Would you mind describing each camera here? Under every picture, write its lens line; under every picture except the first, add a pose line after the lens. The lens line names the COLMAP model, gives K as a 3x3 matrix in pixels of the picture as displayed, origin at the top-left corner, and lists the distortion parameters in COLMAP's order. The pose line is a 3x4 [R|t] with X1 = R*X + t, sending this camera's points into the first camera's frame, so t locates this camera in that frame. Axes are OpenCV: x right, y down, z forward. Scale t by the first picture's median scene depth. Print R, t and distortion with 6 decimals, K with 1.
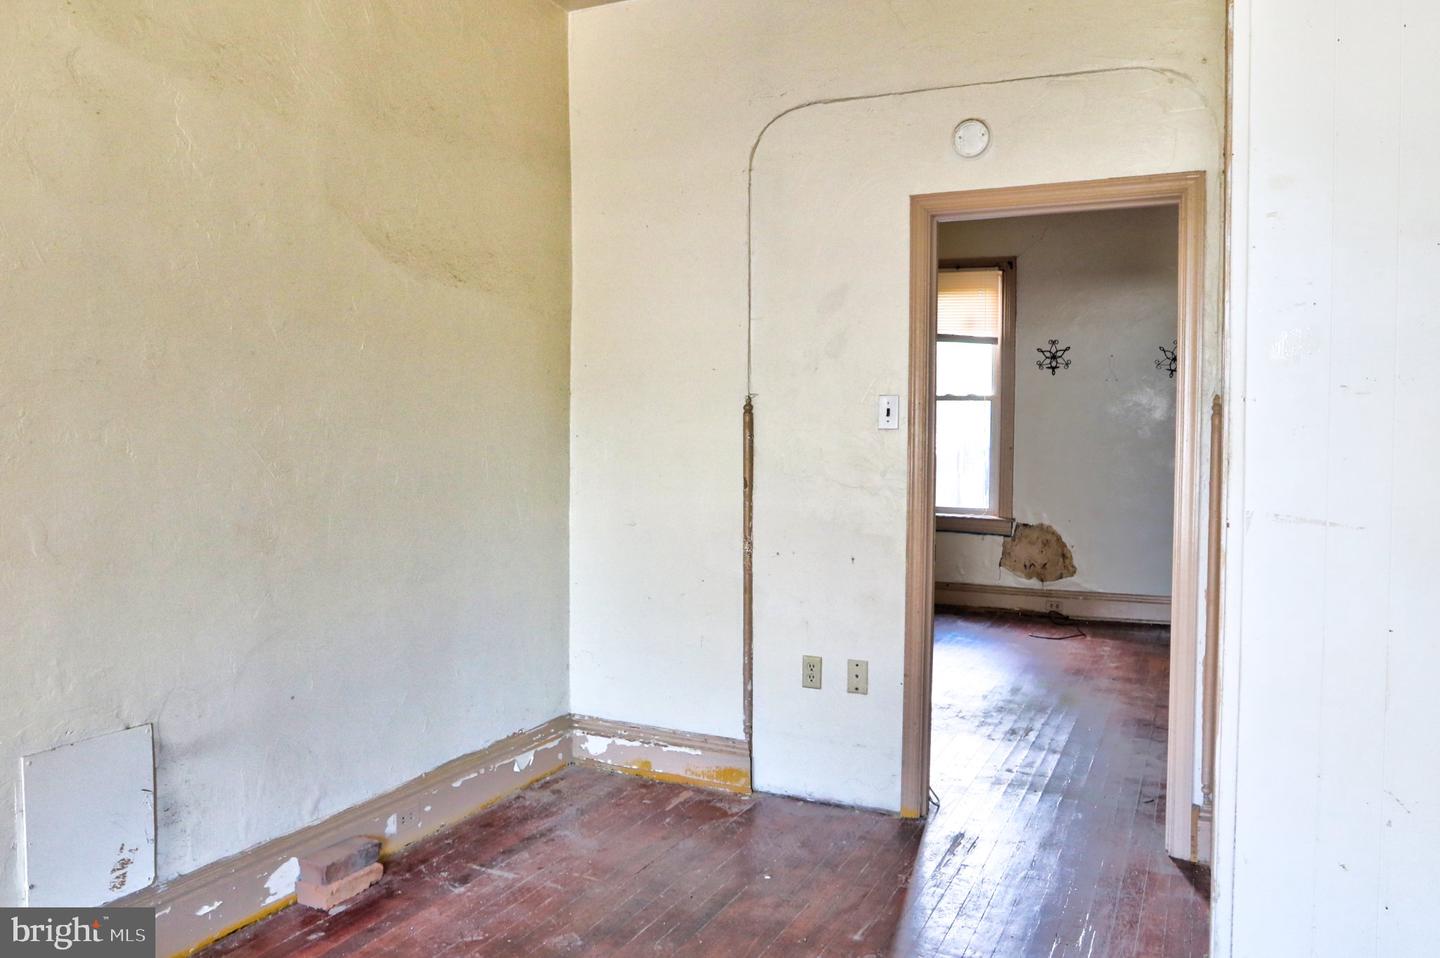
lens RADIAL K [[1089.9, 0, 719.7], [0, 1089.9, 477.0], [0, 0, 1]] dist [-0.059600, 0.033527]
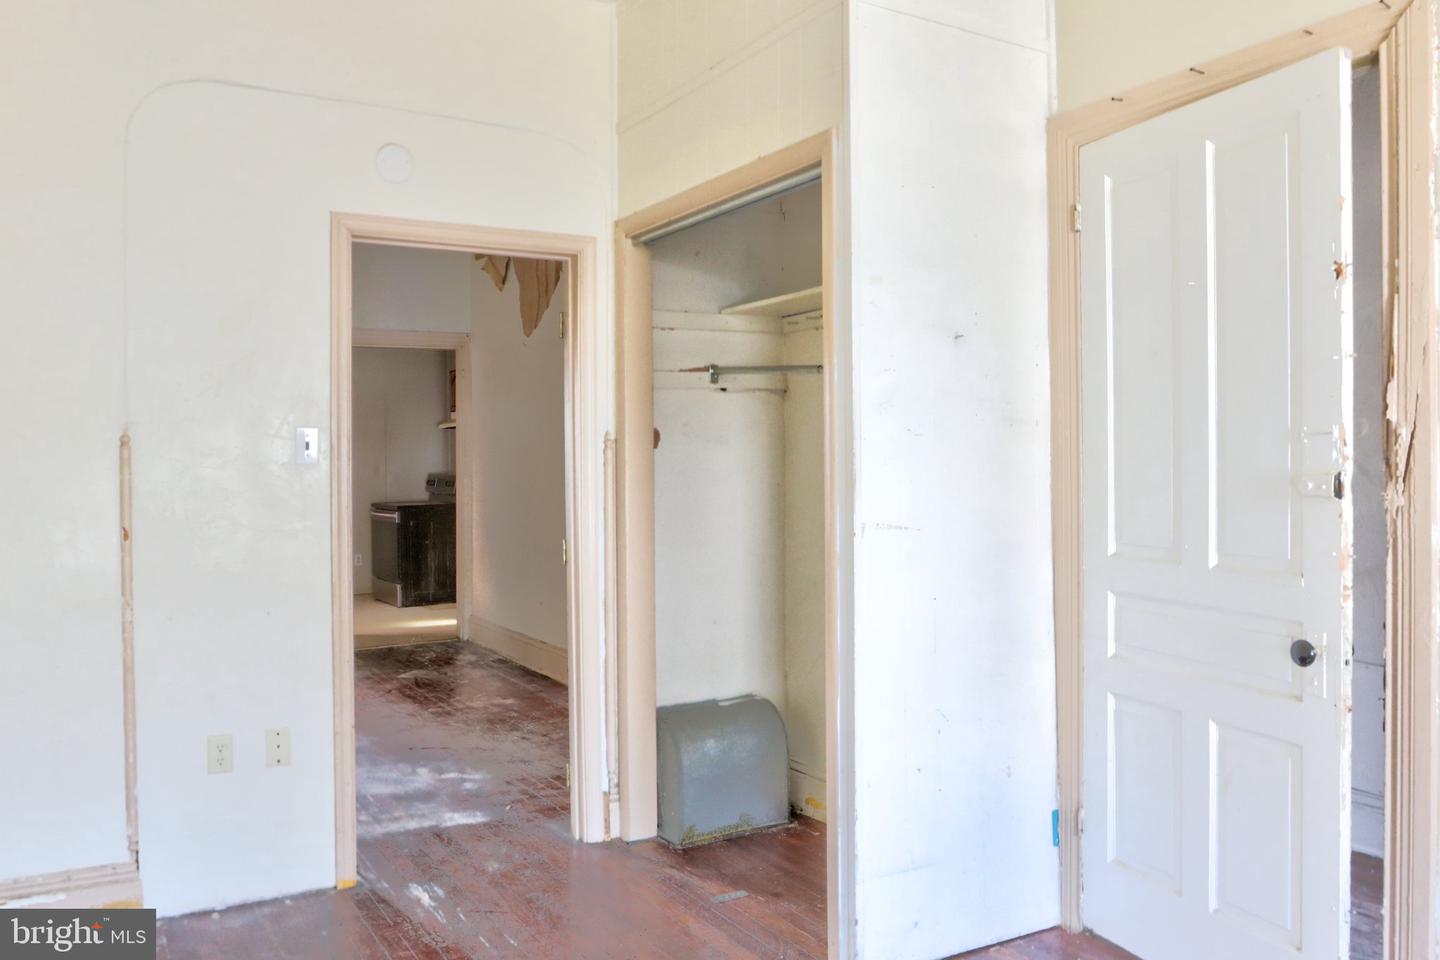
lens RADIAL K [[1089.9, 0, 716.7], [0, 1089.9, 472.2], [0, 0, 1]] dist [-0.059600, 0.033527]
pose [[0.573277, -0.014469, 0.819234, -0.173646], [0.043679, 0.998962, -0.012923, -0.004992], [-0.818196, 0.043192, 0.573314, 0.094084]]
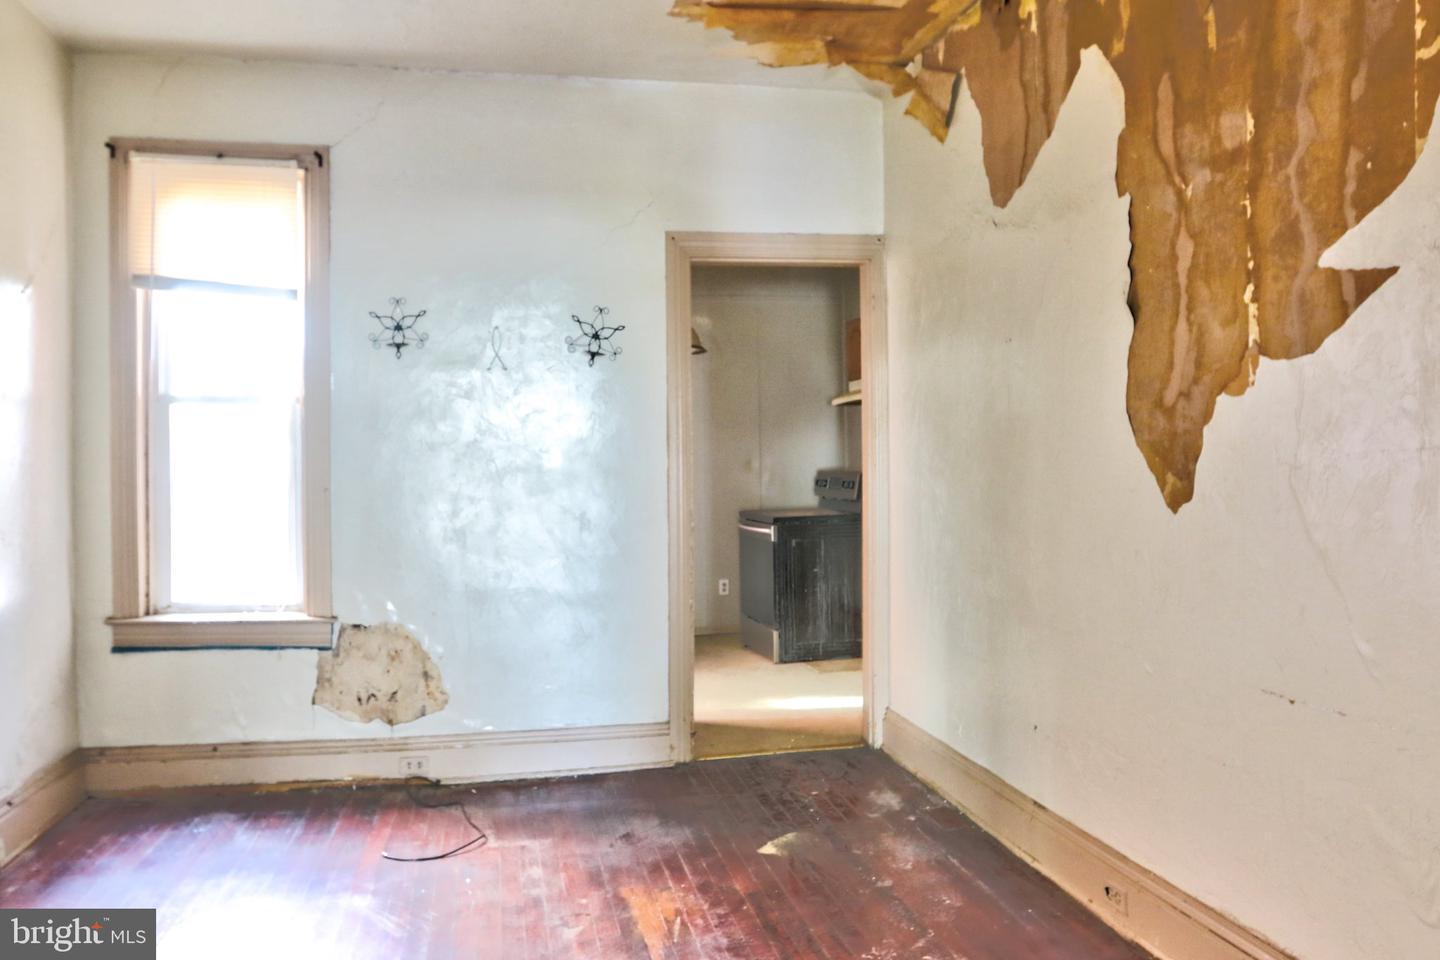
lens RADIAL K [[1089.9, 0, 681.7], [0, 1089.9, 471.6], [0, 0, 1]] dist [-0.059600, 0.033527]
pose [[0.838840, -0.017197, 0.544106, 0.121072], [0.037312, 0.998967, -0.025950, -0.014440], [-0.543098, 0.042069, 0.838615, 0.442134]]
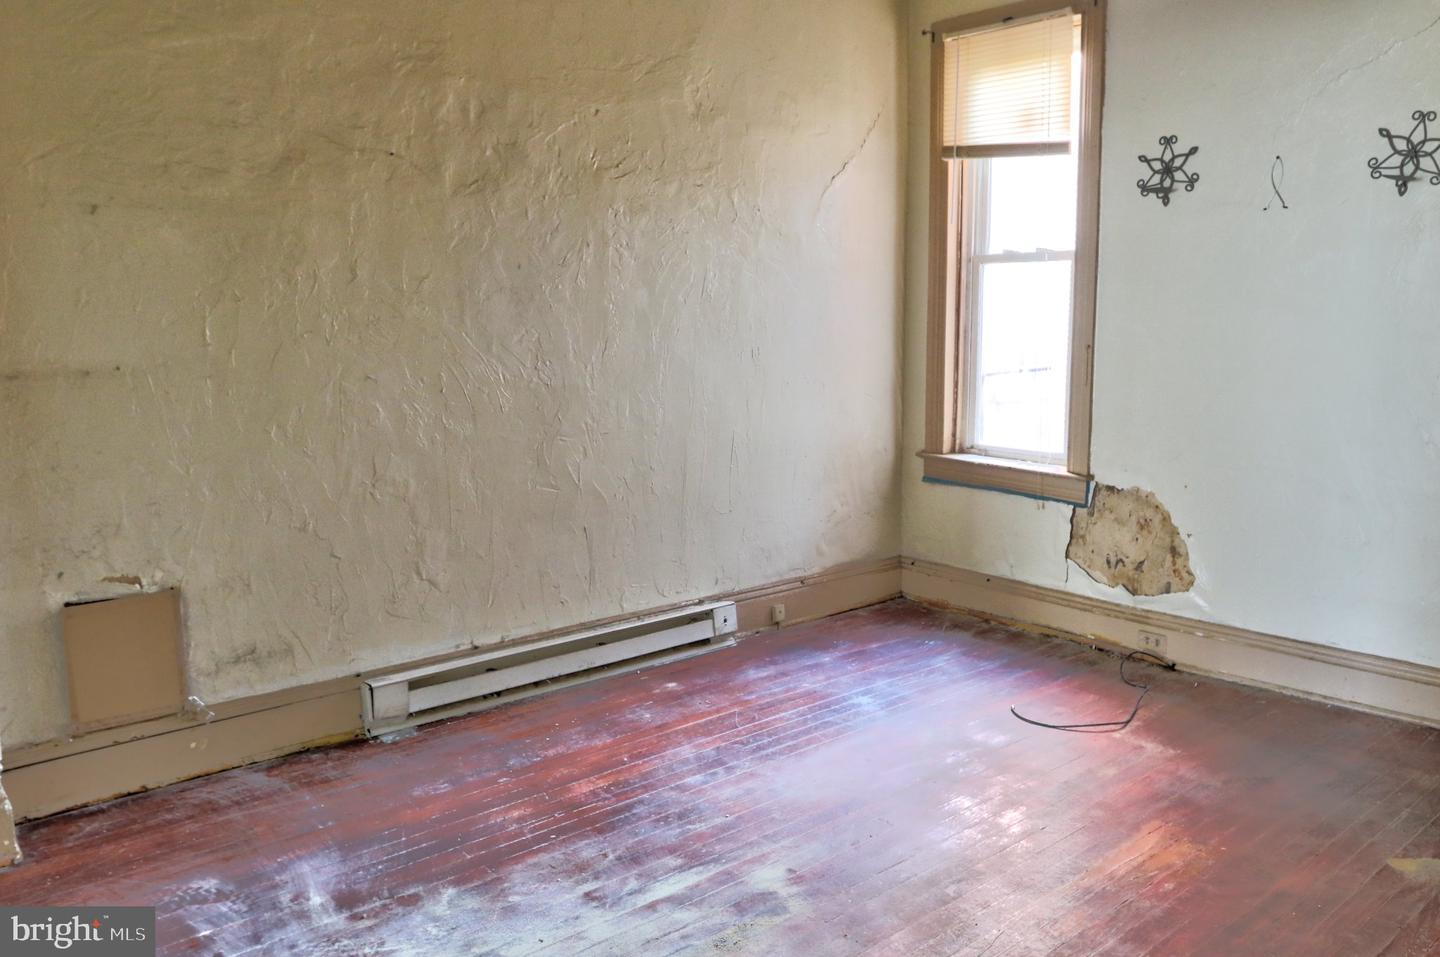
lens RADIAL K [[1089.9, 0, 723.3], [0, 1089.9, 464.2], [0, 0, 1]] dist [-0.059600, 0.033527]
pose [[0.885581, 0.047984, -0.462000, 0.362757], [-0.002678, 0.995161, 0.098225, -0.020630], [0.464478, -0.085749, 0.881424, 0.434530]]
